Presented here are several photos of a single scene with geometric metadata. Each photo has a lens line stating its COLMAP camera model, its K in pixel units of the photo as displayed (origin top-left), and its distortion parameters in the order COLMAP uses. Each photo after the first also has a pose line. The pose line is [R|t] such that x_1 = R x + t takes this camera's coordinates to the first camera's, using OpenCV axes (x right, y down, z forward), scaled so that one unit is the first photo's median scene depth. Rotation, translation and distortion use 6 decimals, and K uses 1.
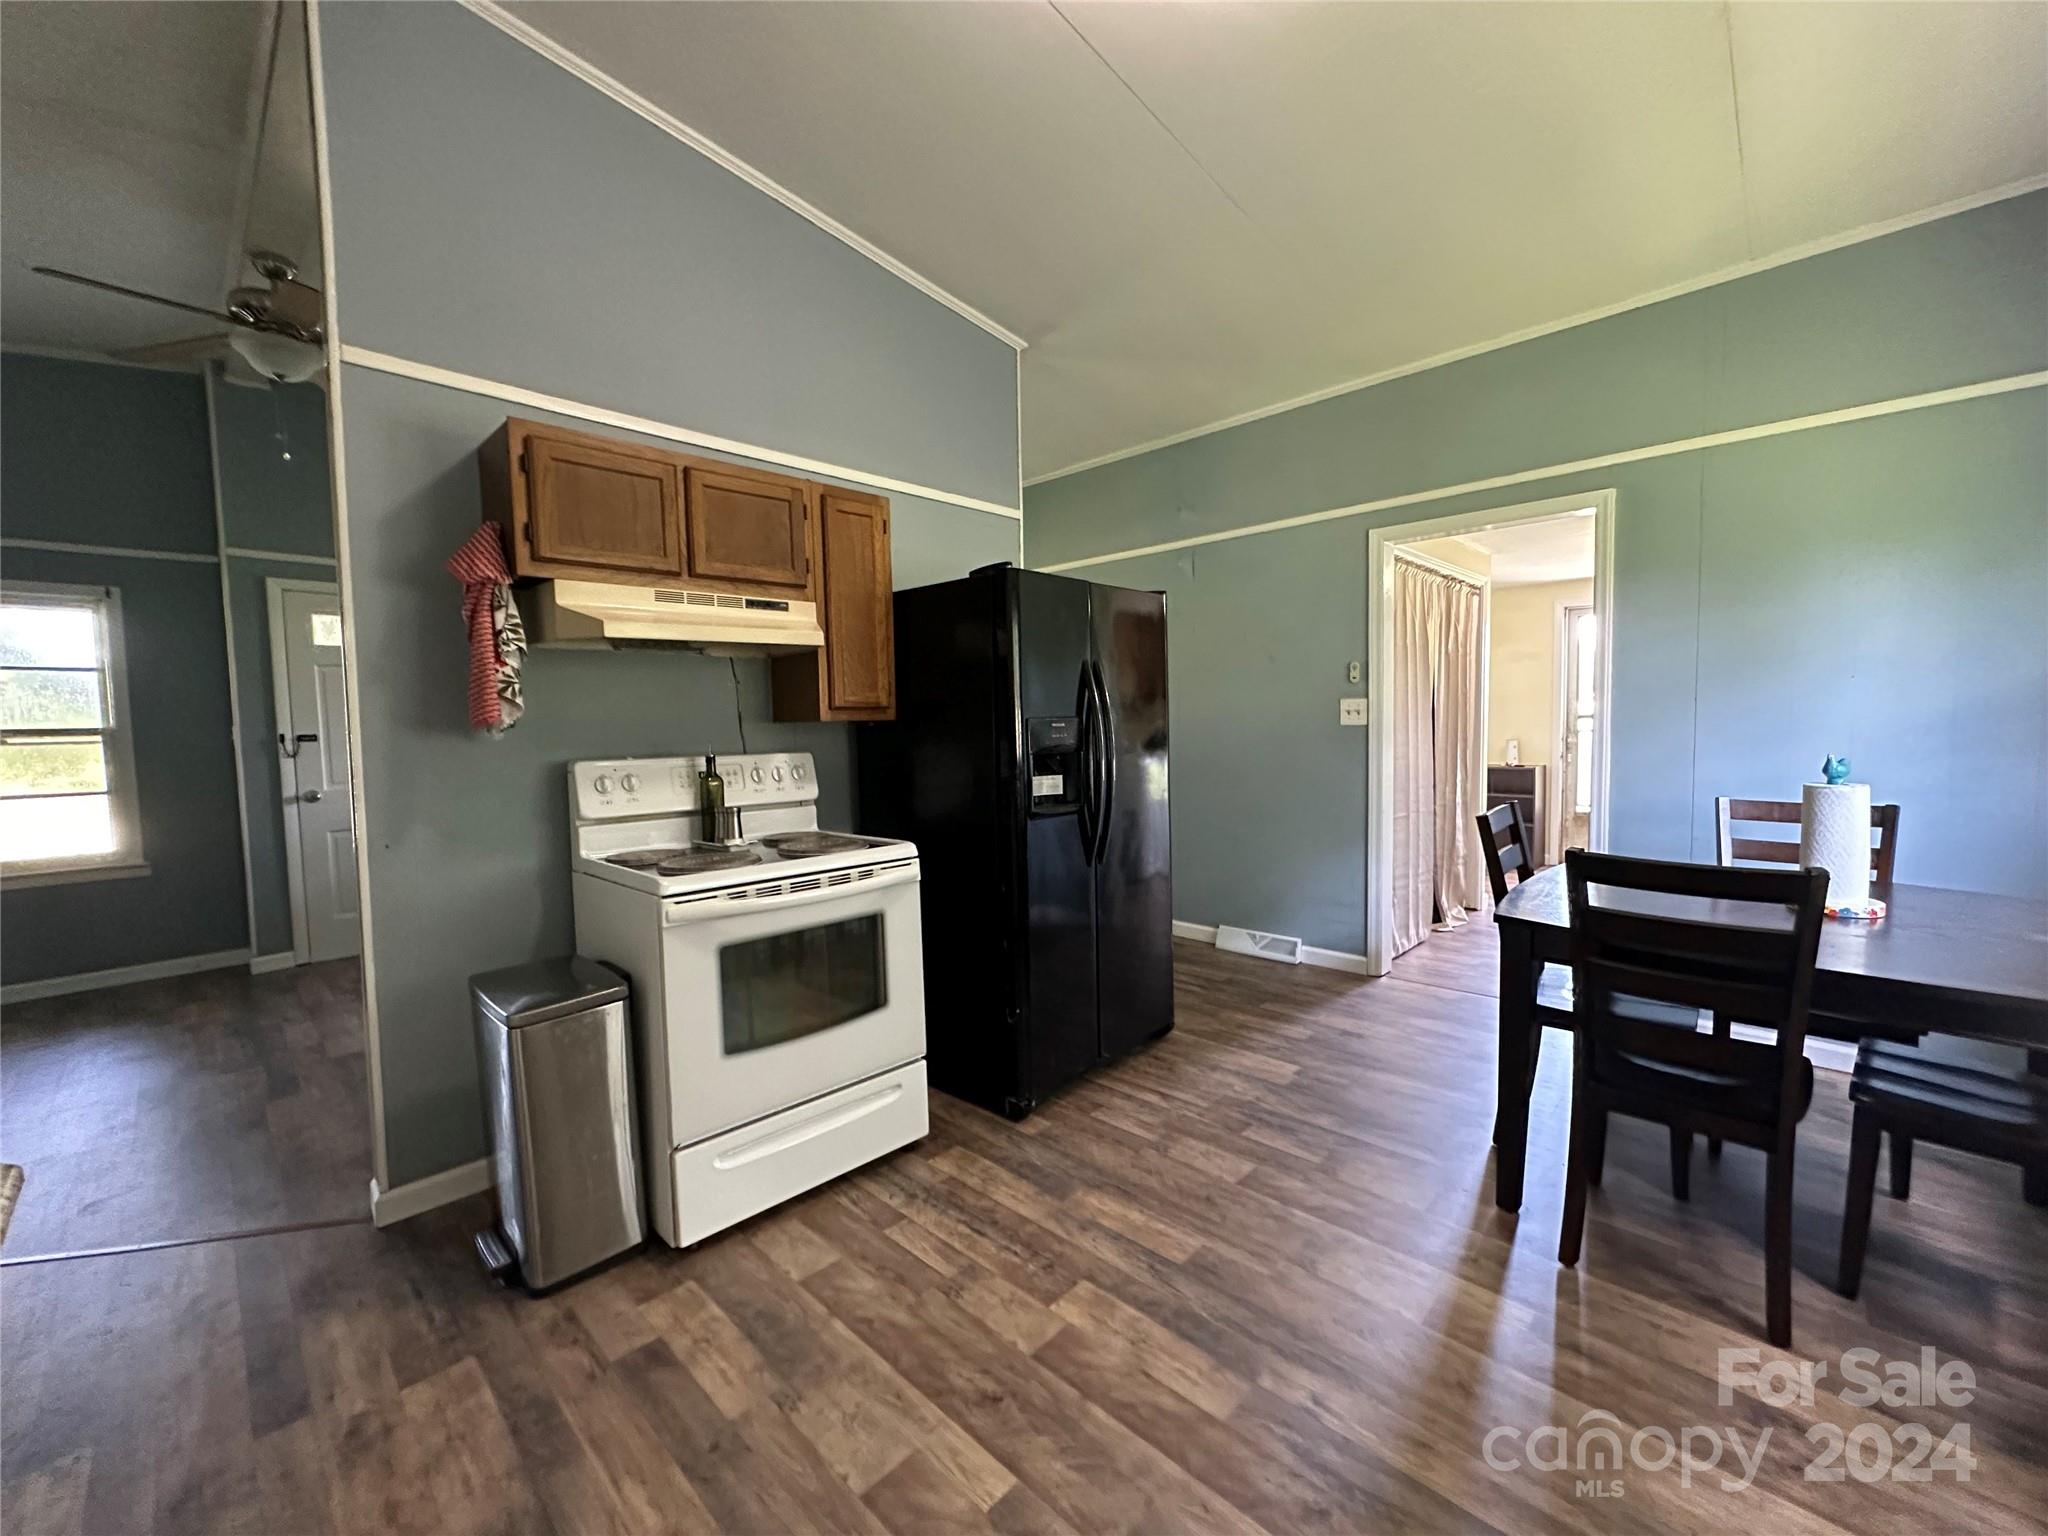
lens RADIAL K [[817.0, 0, 1024.0], [0, 817.0, 768.0], [0, 0, 1]] dist [-0.002798, 0.000608]
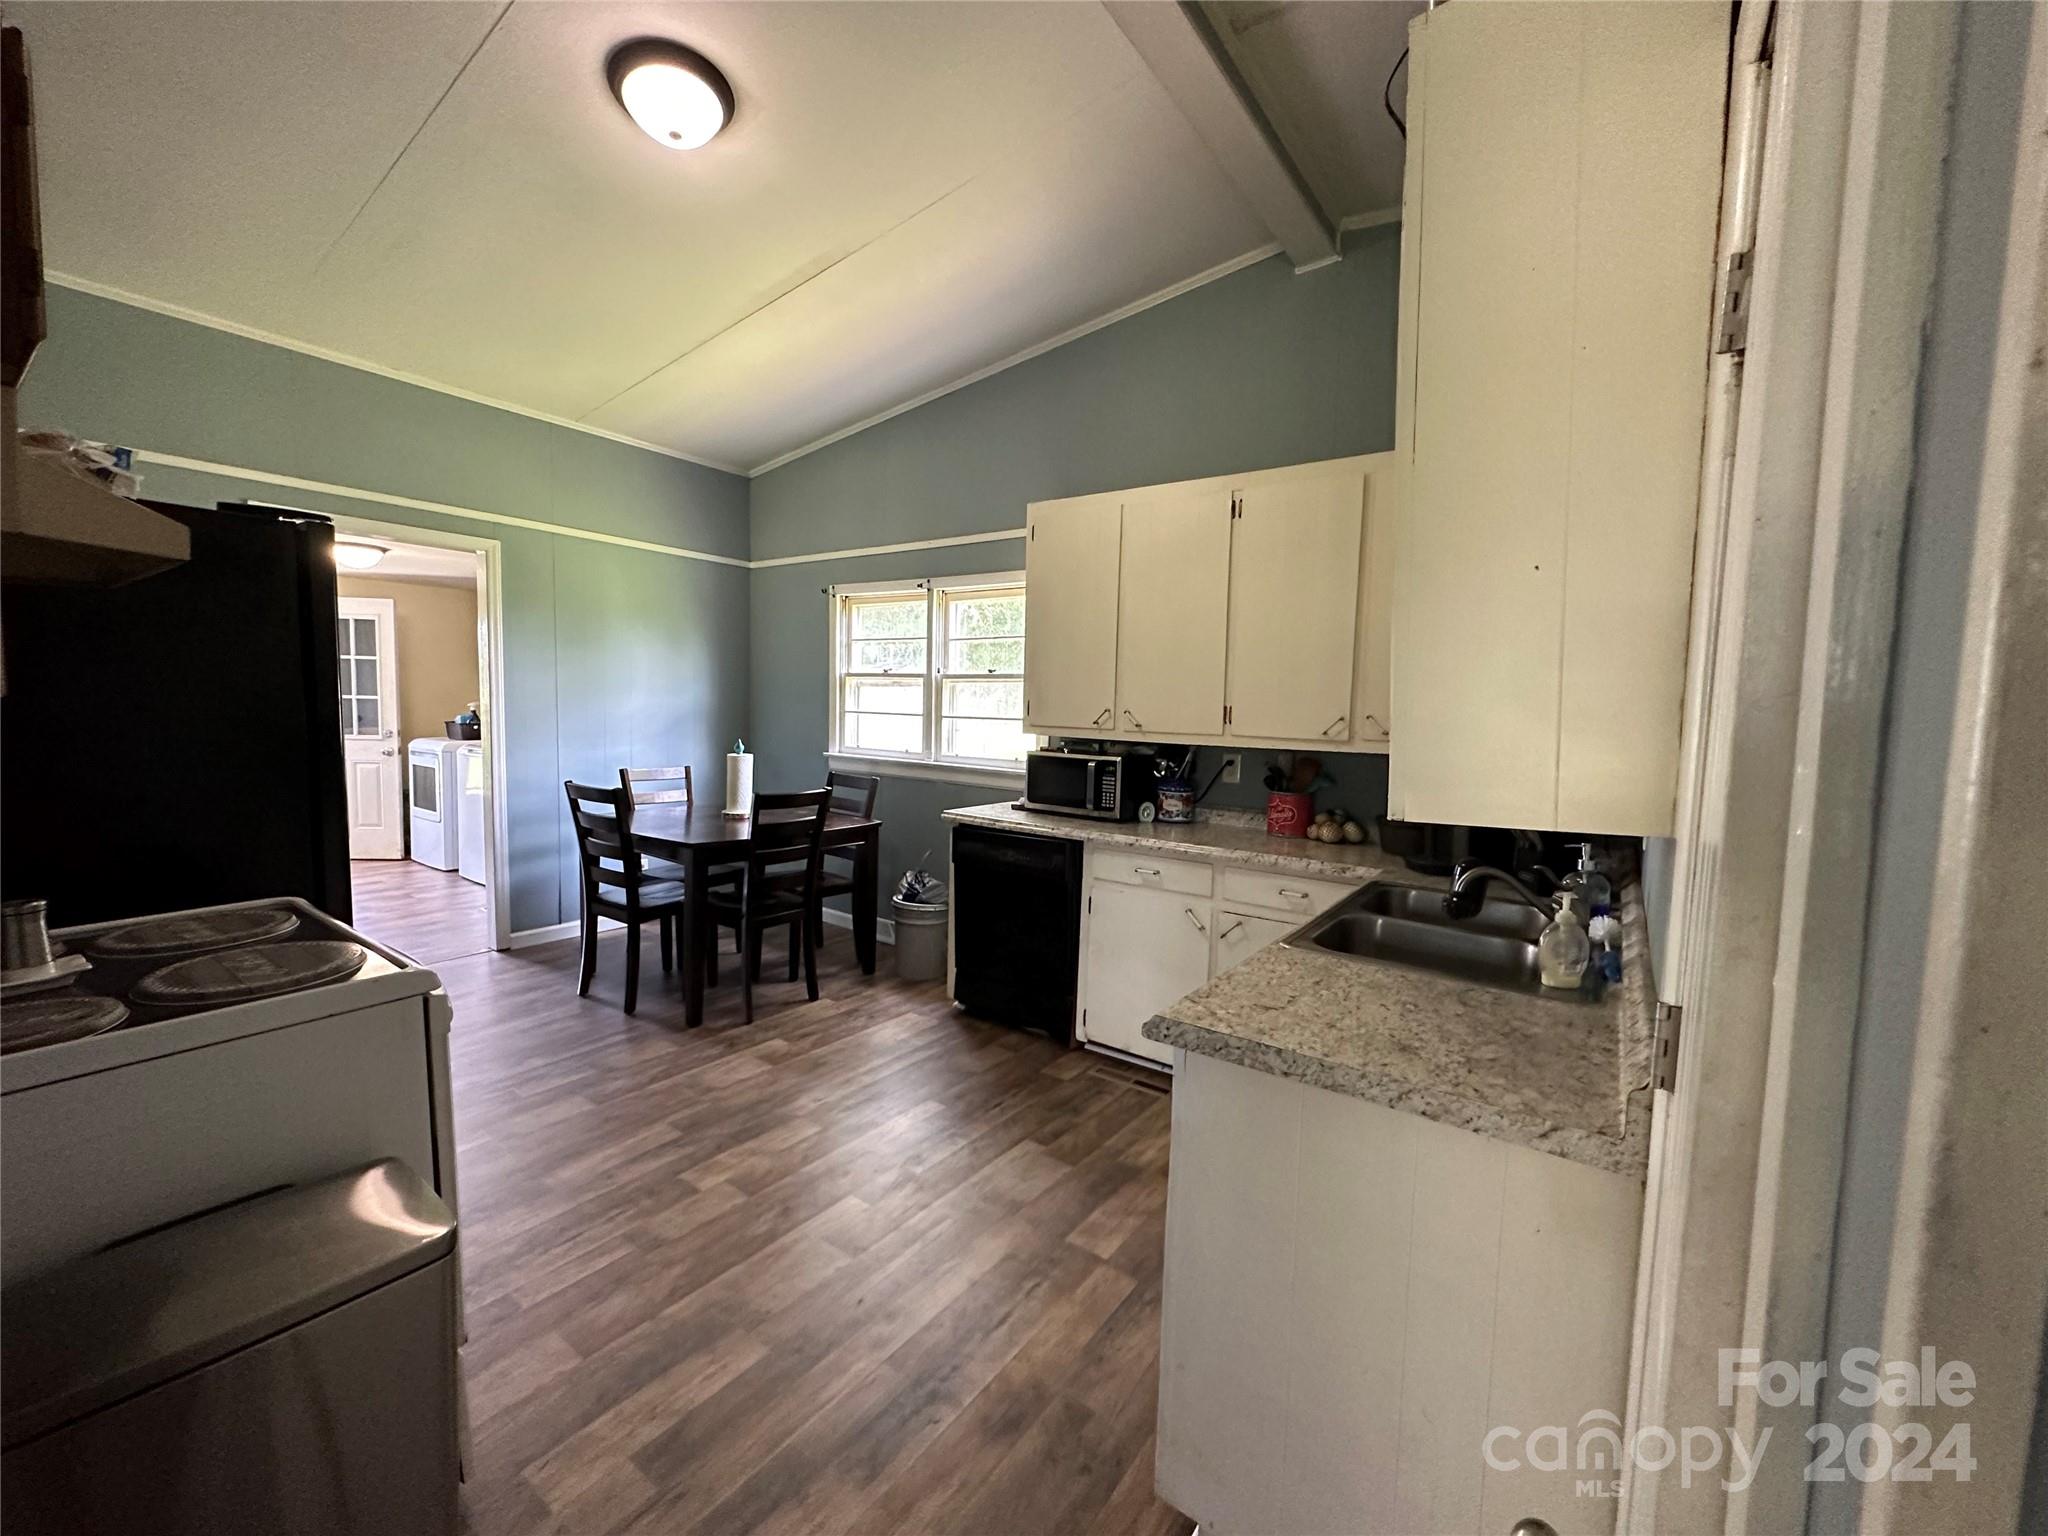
lens RADIAL K [[817.0, 0, 1024.0], [0, 817.0, 768.0], [0, 0, 1]] dist [-0.002798, 0.000608]
pose [[-0.144336, -0.060627, 0.987670, -1.177210], [0.033674, 0.997242, 0.066135, -0.060841], [-0.988956, 0.042804, -0.141897, 0.612319]]
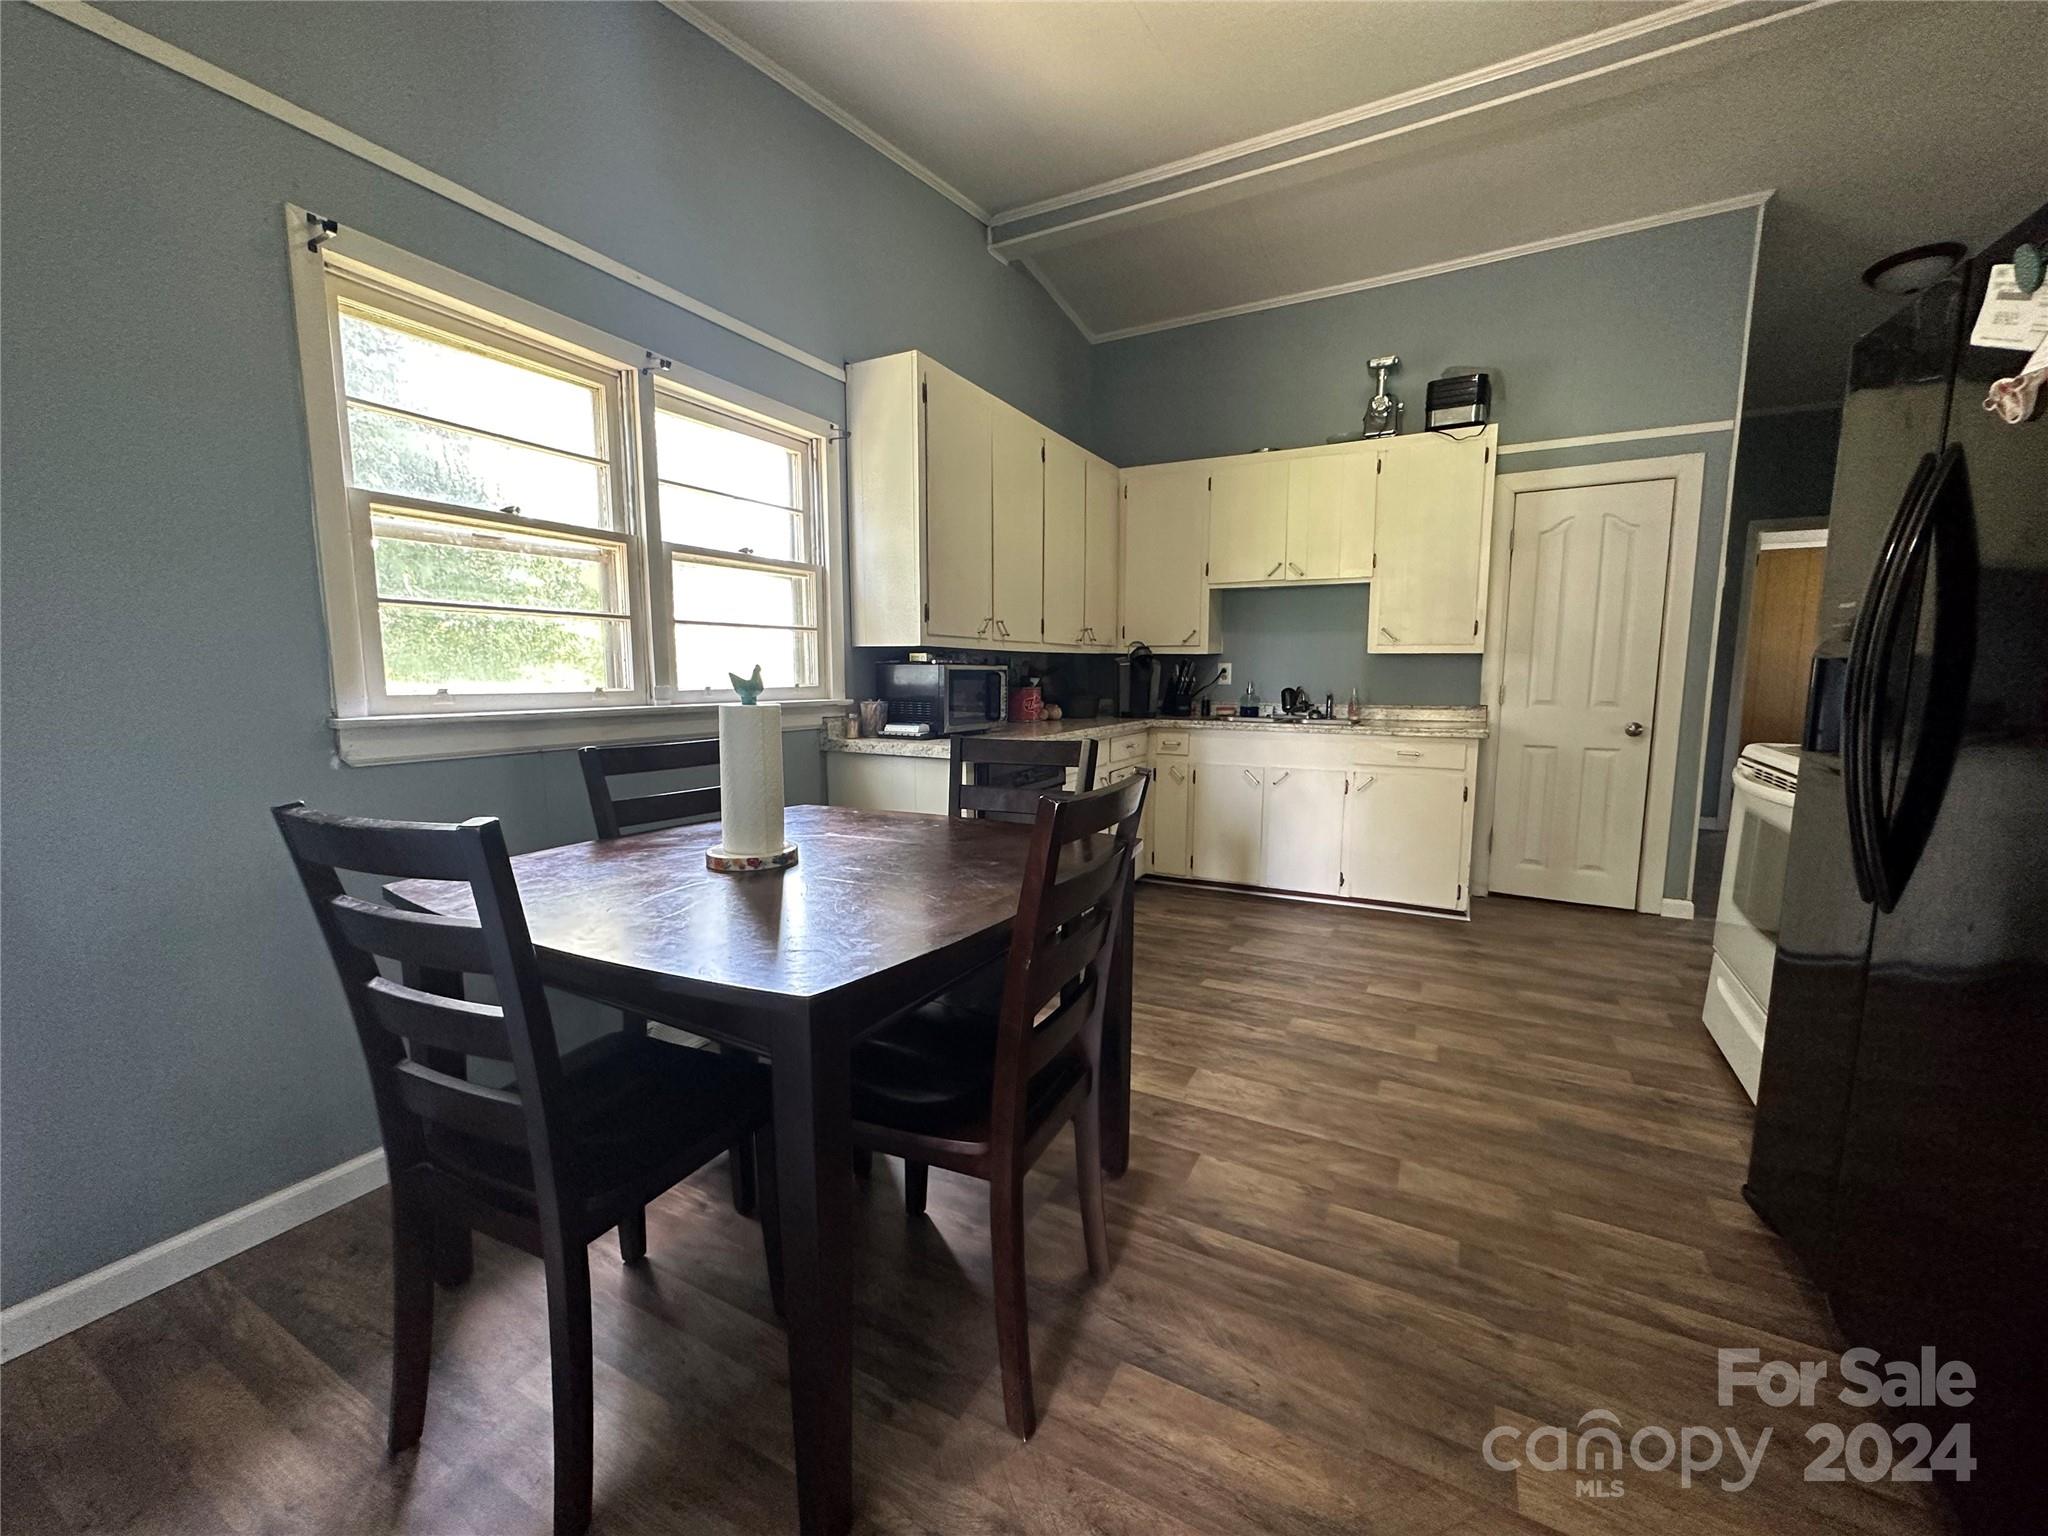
lens RADIAL K [[817.0, 0, 1024.0], [0, 817.0, 768.0], [0, 0, 1]] dist [-0.002798, 0.000608]
pose [[-0.961464, 0.058650, -0.268601, 0.998859], [0.008423, 0.982806, 0.184451, -0.072417], [0.274801, 0.175081, -0.945426, 1.918213]]
